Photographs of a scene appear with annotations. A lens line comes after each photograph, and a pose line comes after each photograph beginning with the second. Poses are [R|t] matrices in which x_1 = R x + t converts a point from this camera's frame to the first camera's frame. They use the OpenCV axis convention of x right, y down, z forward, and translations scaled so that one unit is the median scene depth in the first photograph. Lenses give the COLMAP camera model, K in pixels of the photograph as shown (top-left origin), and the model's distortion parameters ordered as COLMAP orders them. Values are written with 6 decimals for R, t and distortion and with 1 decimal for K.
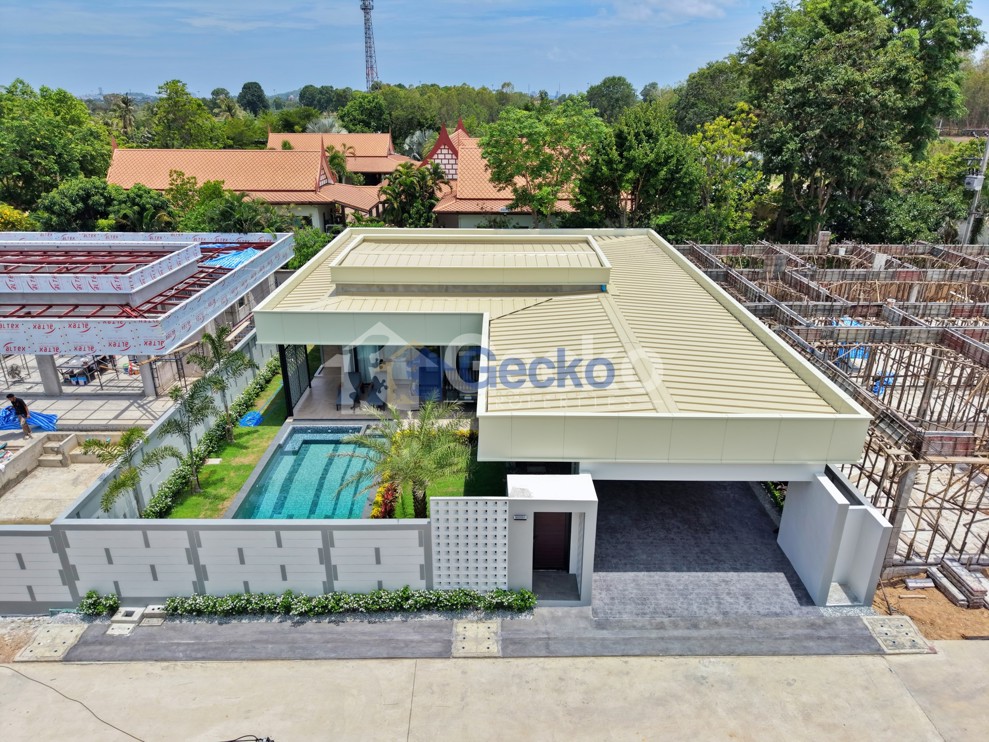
lens RADIAL K [[669.0, 0, 490.3], [0, 669.0, 371.2], [0, 0, 1]] dist [-0.013005, -0.006753]
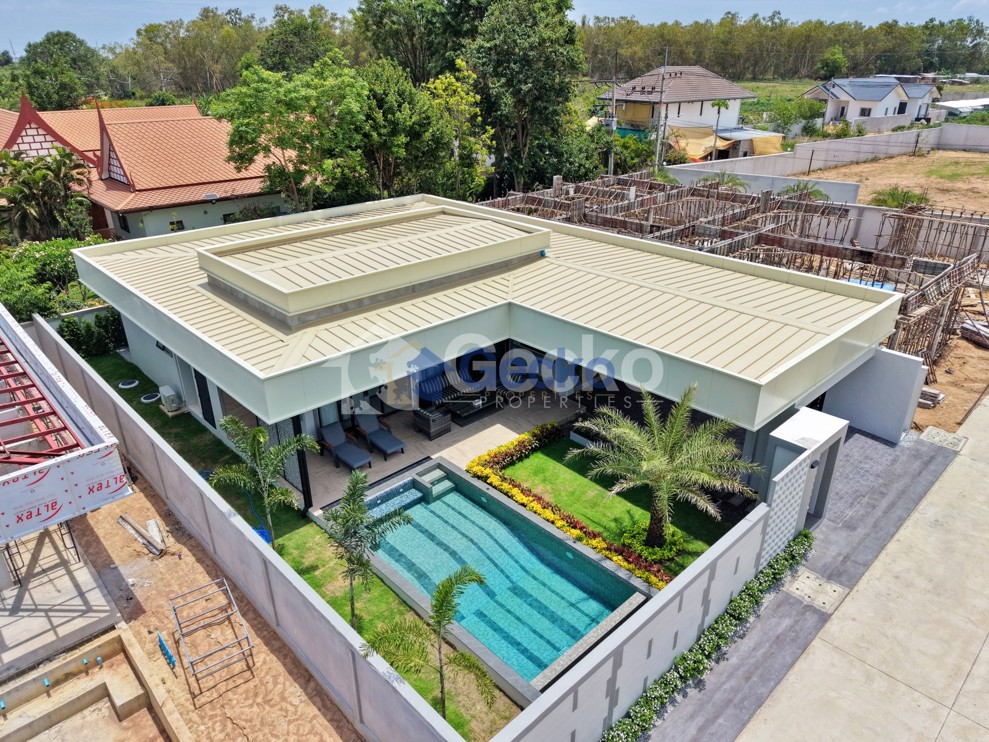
lens RADIAL K [[669.0, 0, 497.8], [0, 669.0, 370.5], [0, 0, 1]] dist [-0.013005, -0.006753]
pose [[0.715980, -0.297783, 0.631425, -0.385693], [0.263639, 0.952822, 0.150412, -0.087989], [-0.646426, 0.058777, 0.760709, 0.212294]]
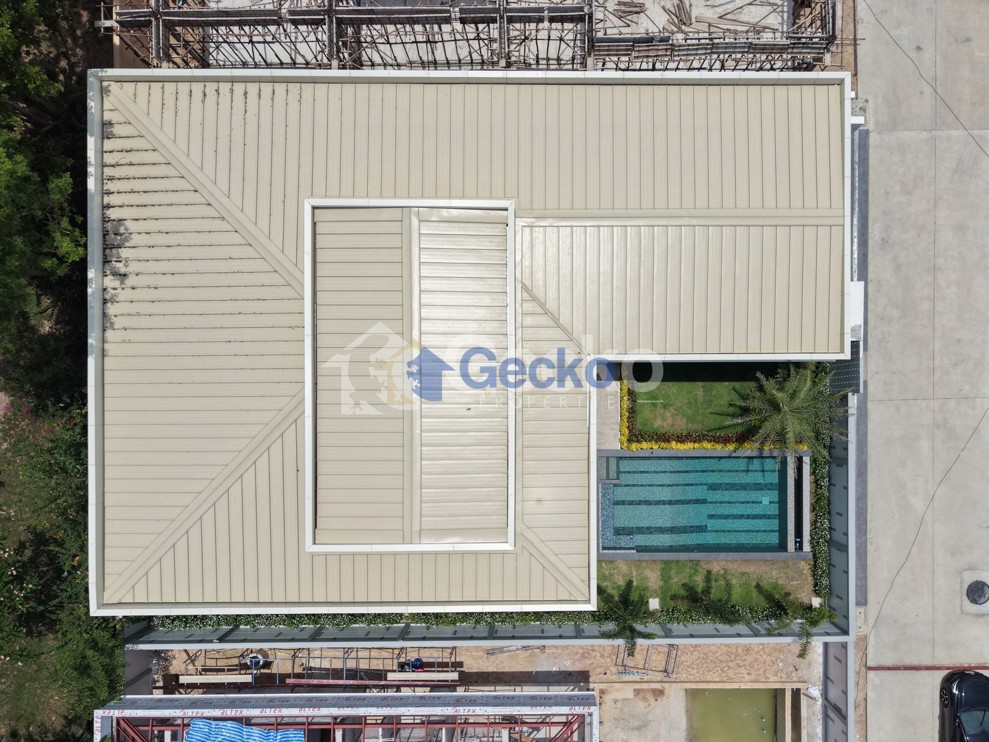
lens RADIAL K [[669.0, 0, 493.7], [0, 669.0, 372.3], [0, 0, 1]] dist [-0.013005, -0.006753]
pose [[-0.012877, -0.999873, 0.009373, -0.015646], [0.381360, 0.003755, 0.924419, -0.631242], [-0.924337, 0.015478, 0.381264, 0.497889]]
